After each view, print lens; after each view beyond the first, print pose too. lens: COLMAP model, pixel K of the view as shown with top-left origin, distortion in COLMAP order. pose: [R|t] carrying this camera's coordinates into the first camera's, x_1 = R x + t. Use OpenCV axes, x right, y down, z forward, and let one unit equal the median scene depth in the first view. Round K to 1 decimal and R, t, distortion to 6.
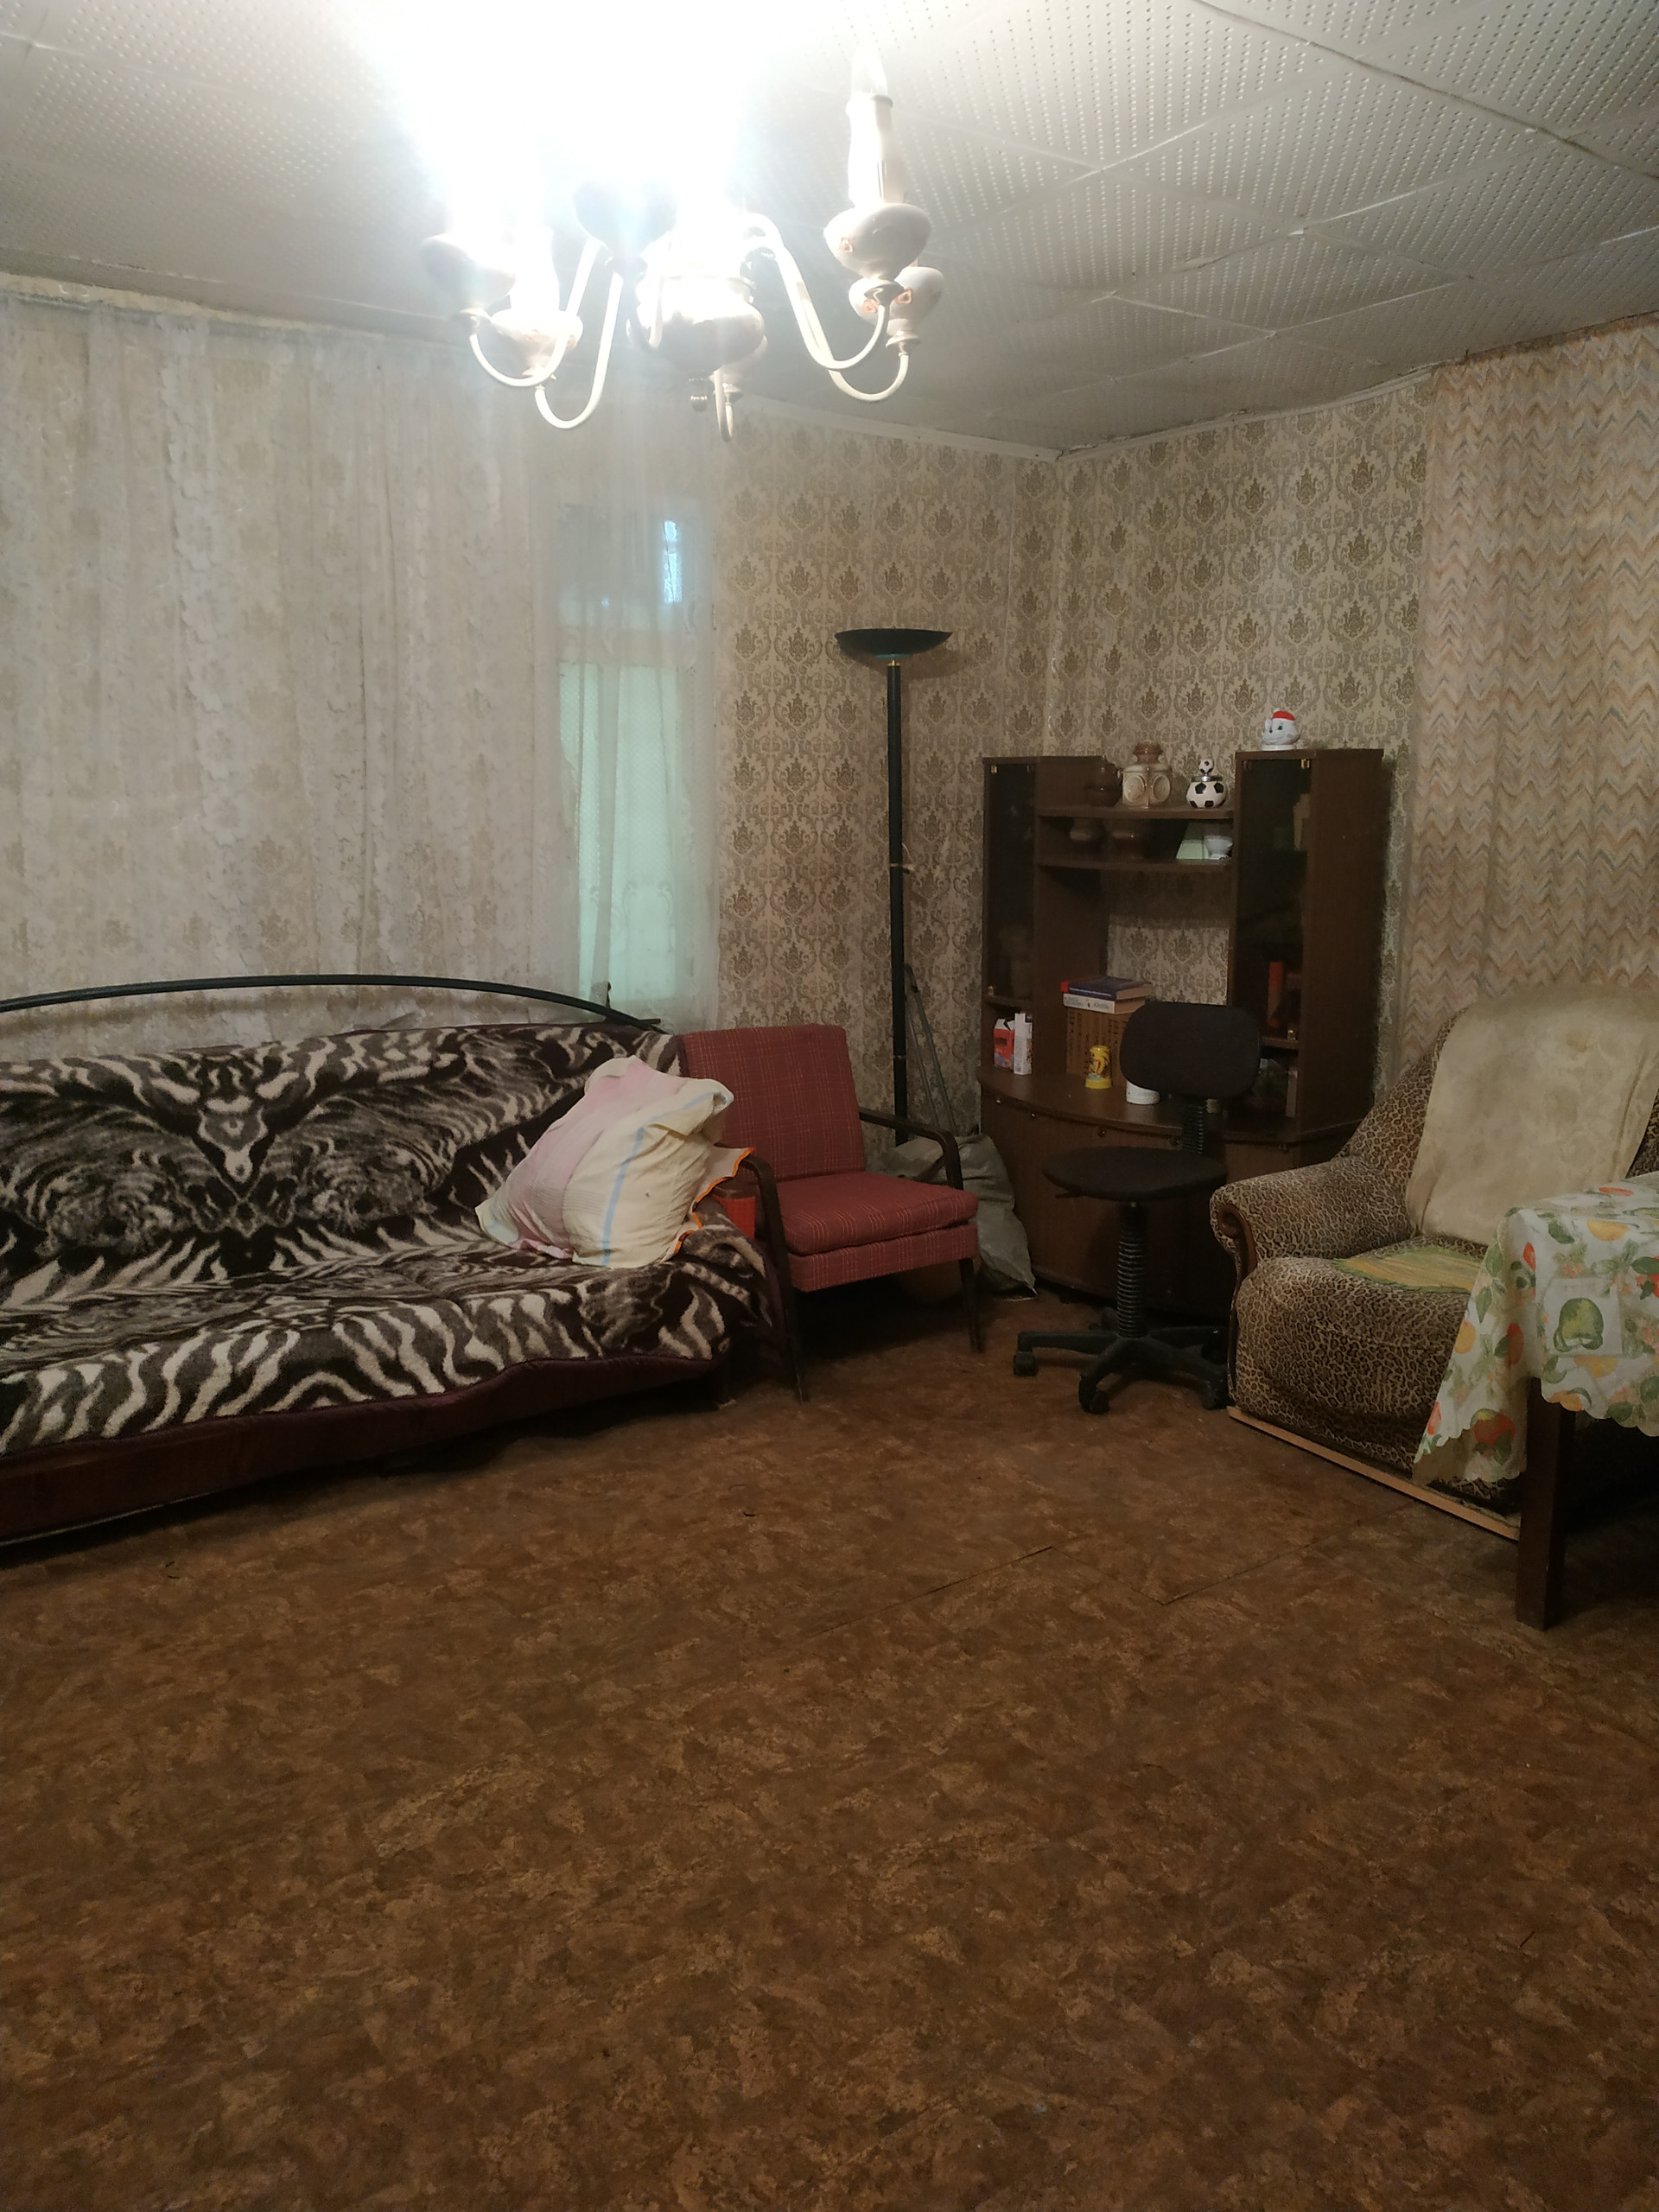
lens RADIAL K [[1597.8, 0, 834.9], [0, 1597.8, 1106.3], [0, 0, 1]] dist [0.017345, -0.020029]
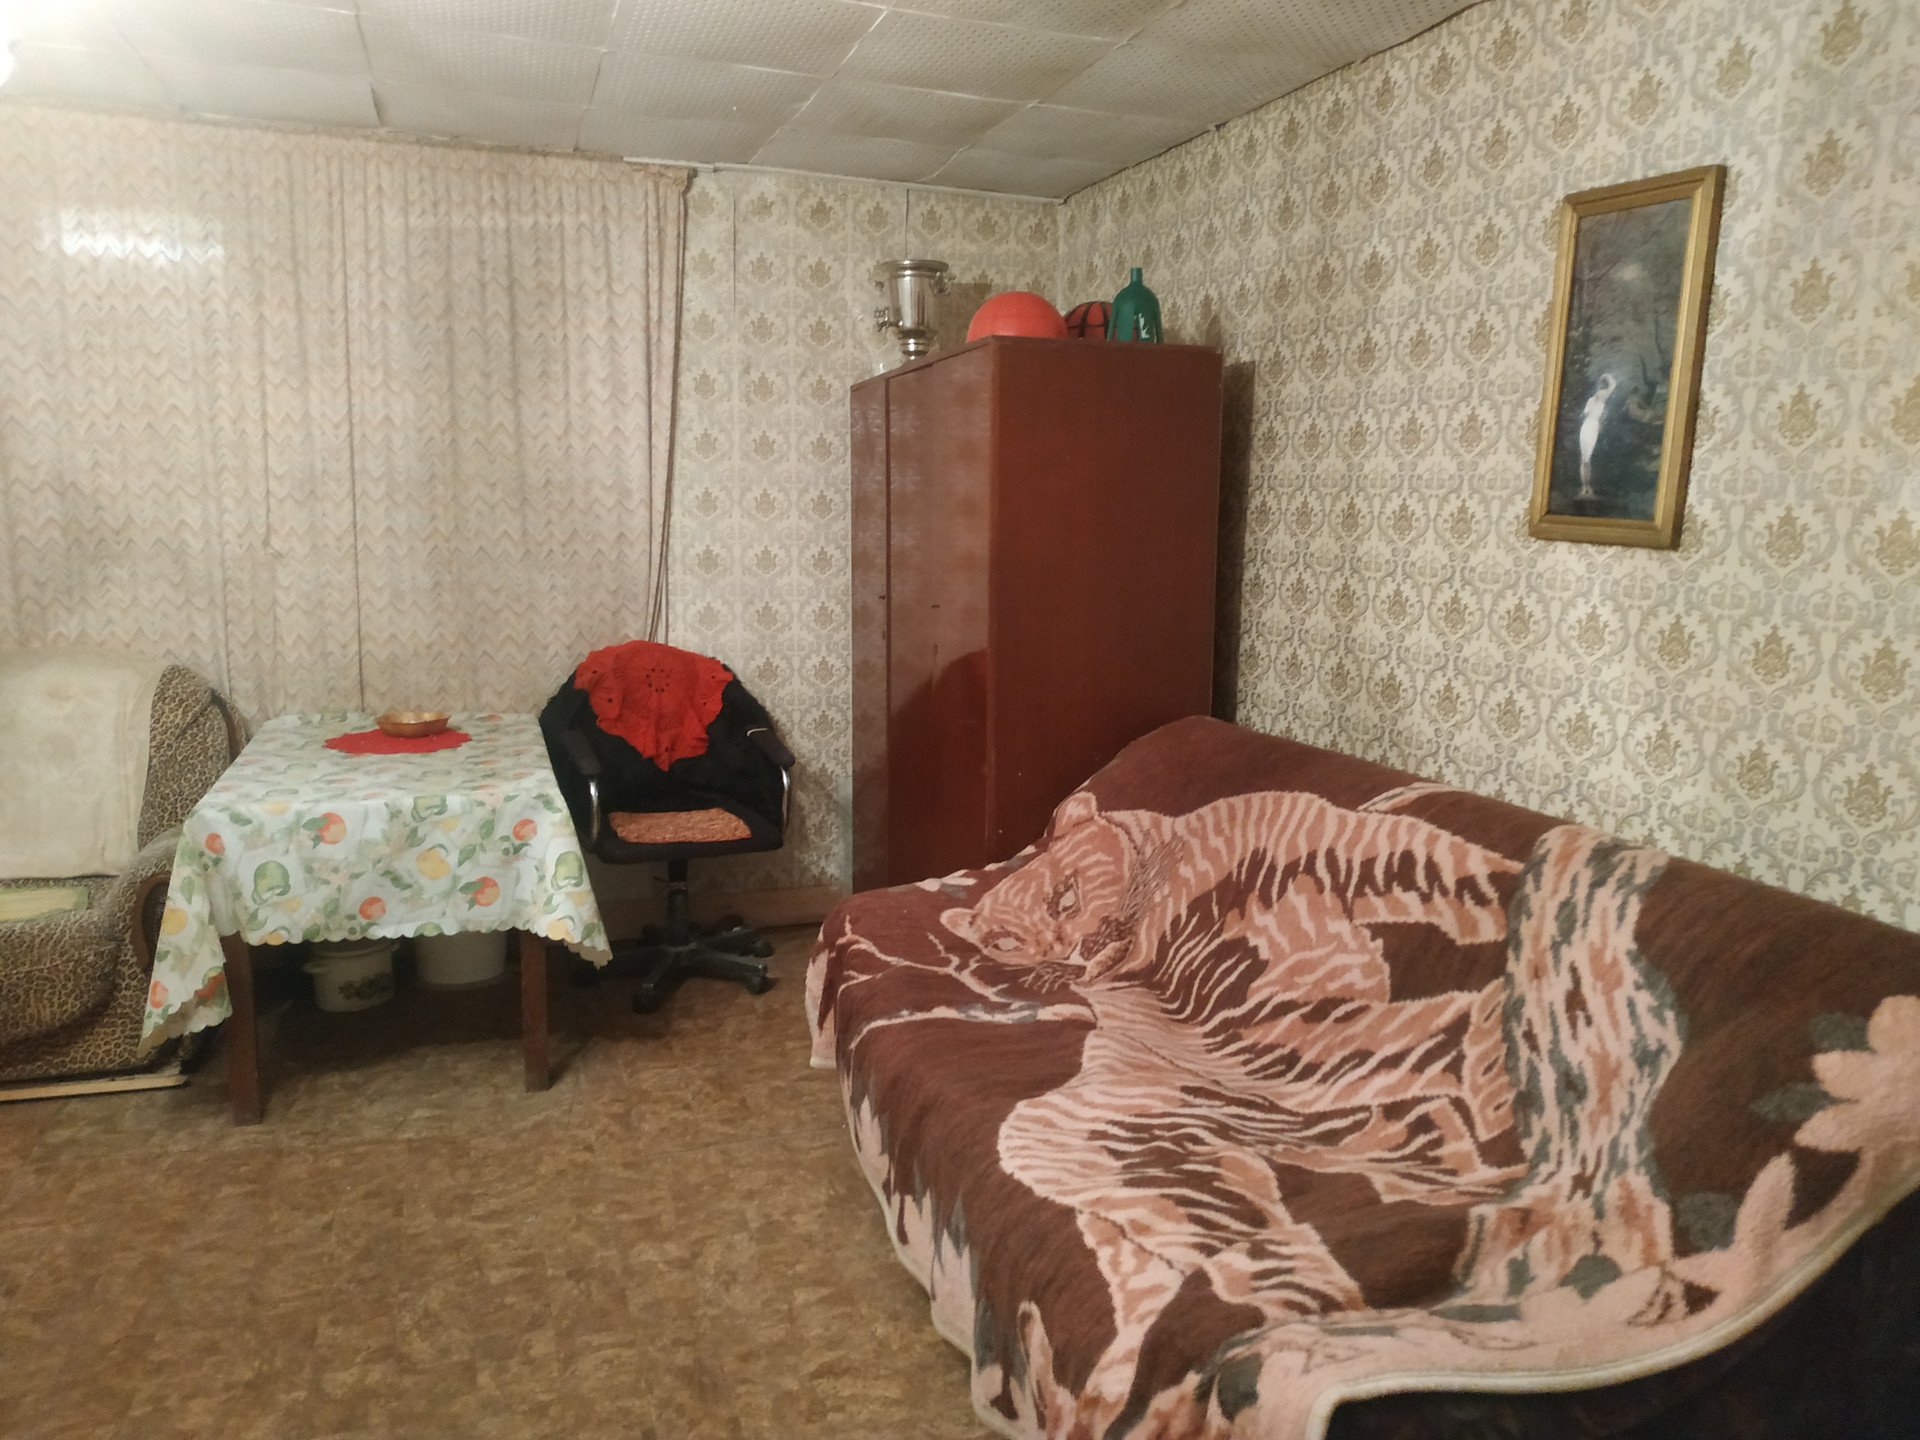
lens RADIAL K [[1386.9, 0, 943.7], [0, 1386.9, 713.1], [0, 0, 1]] dist [0.017345, -0.020029]
pose [[0.273615, -0.125201, 0.953656, -0.358823], [0.158922, 0.983749, 0.083556, -0.008081], [-0.948619, 0.128694, 0.289065, 0.076751]]
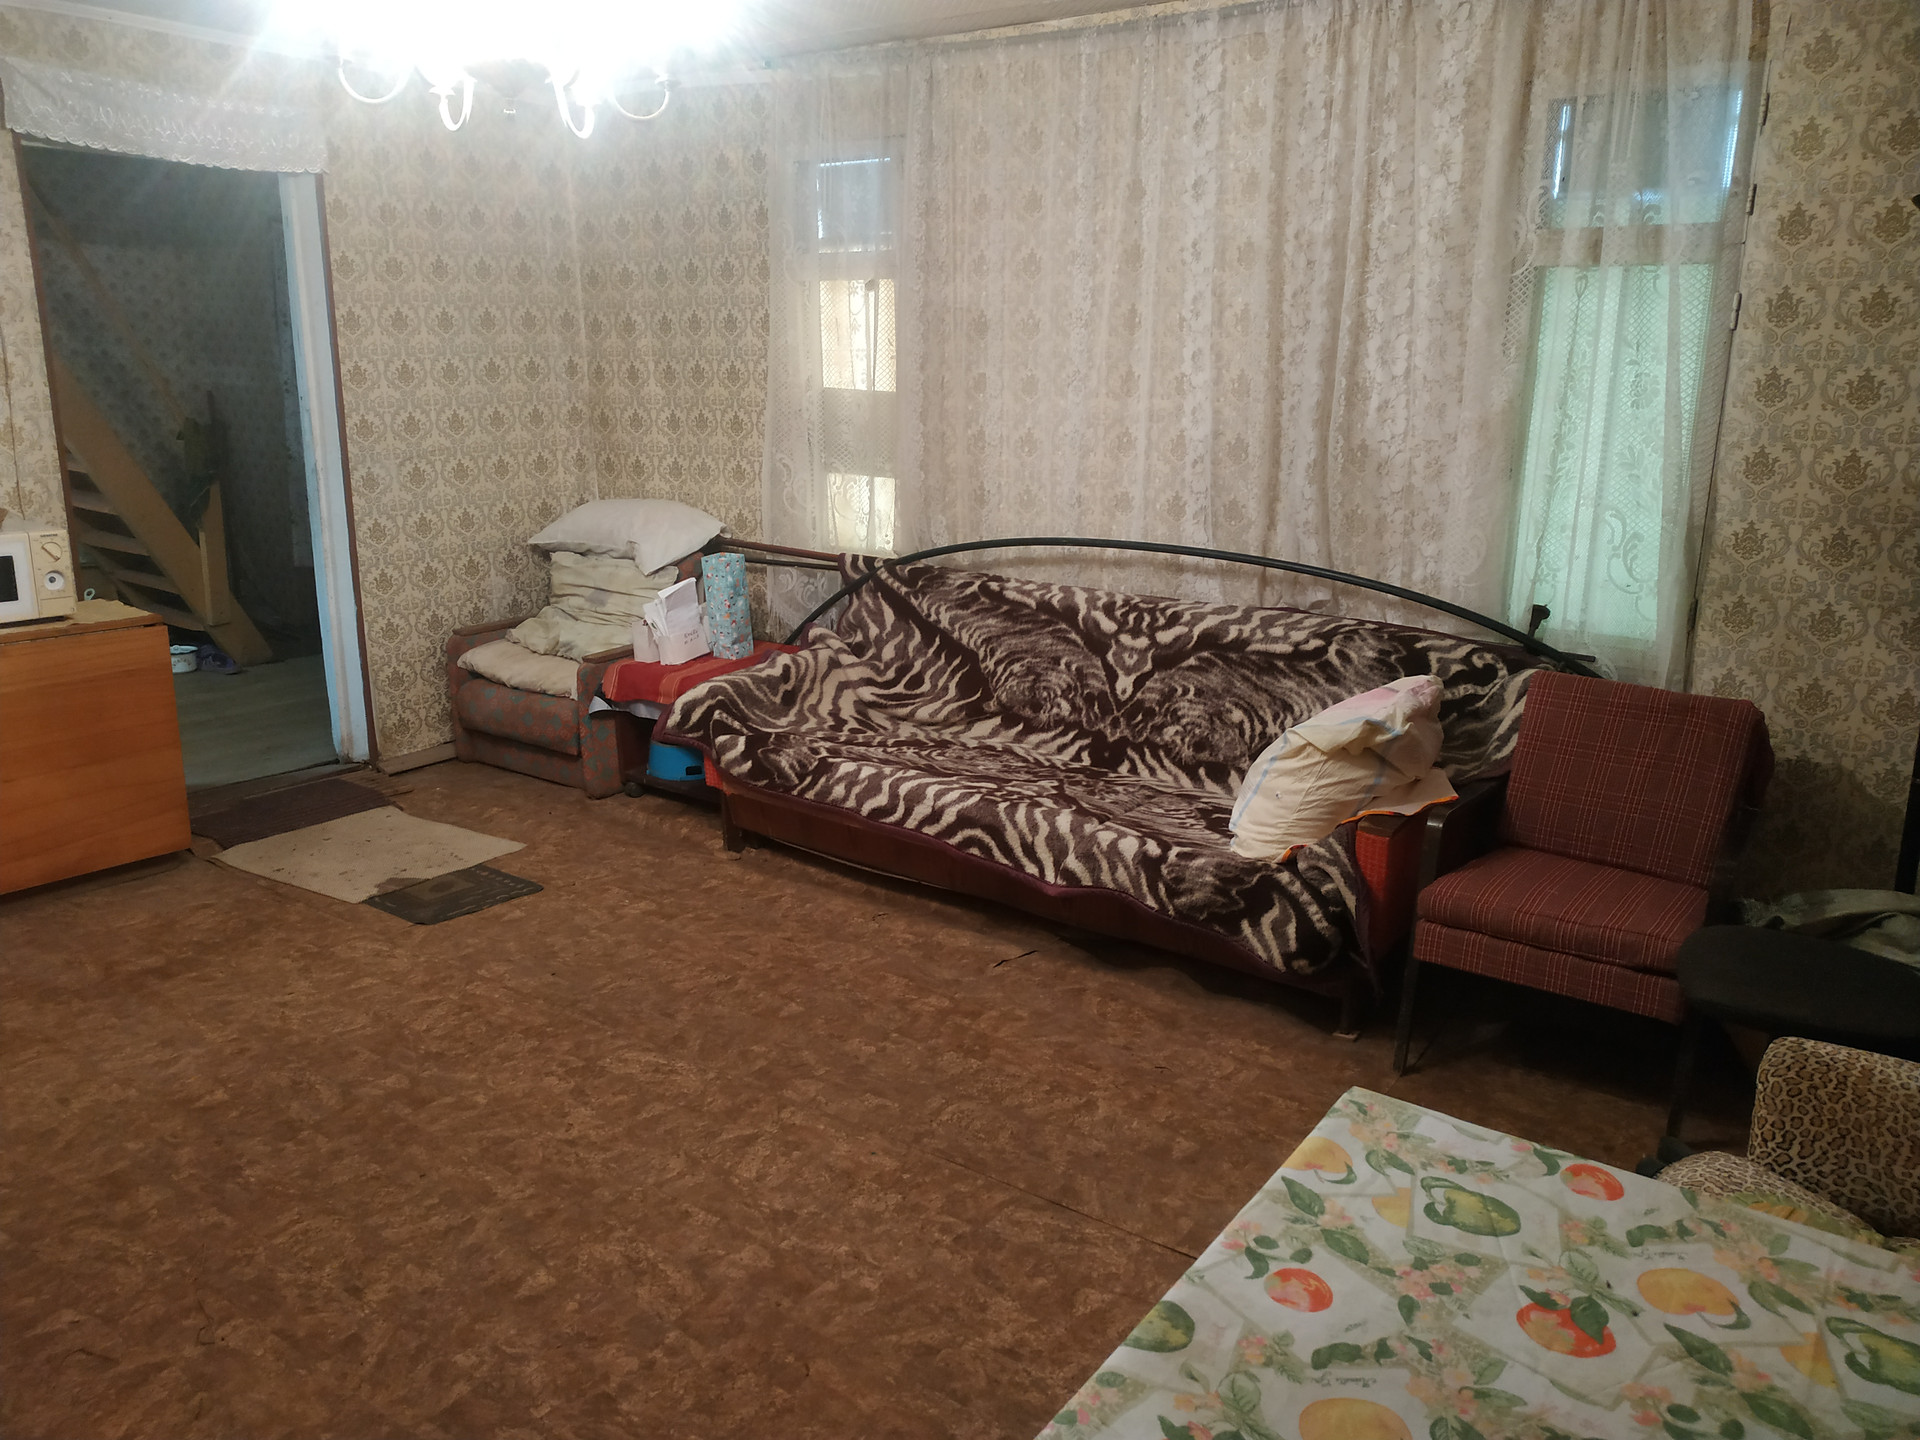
lens RADIAL K [[1386.9, 0, 968.8], [0, 1386.9, 728.0], [0, 0, 1]] dist [0.017345, -0.020029]
pose [[0.325722, 0.234952, -0.915807, 0.649859], [-0.198172, 0.964080, 0.176853, -0.109544], [0.924464, 0.123882, 0.360583, 0.499189]]
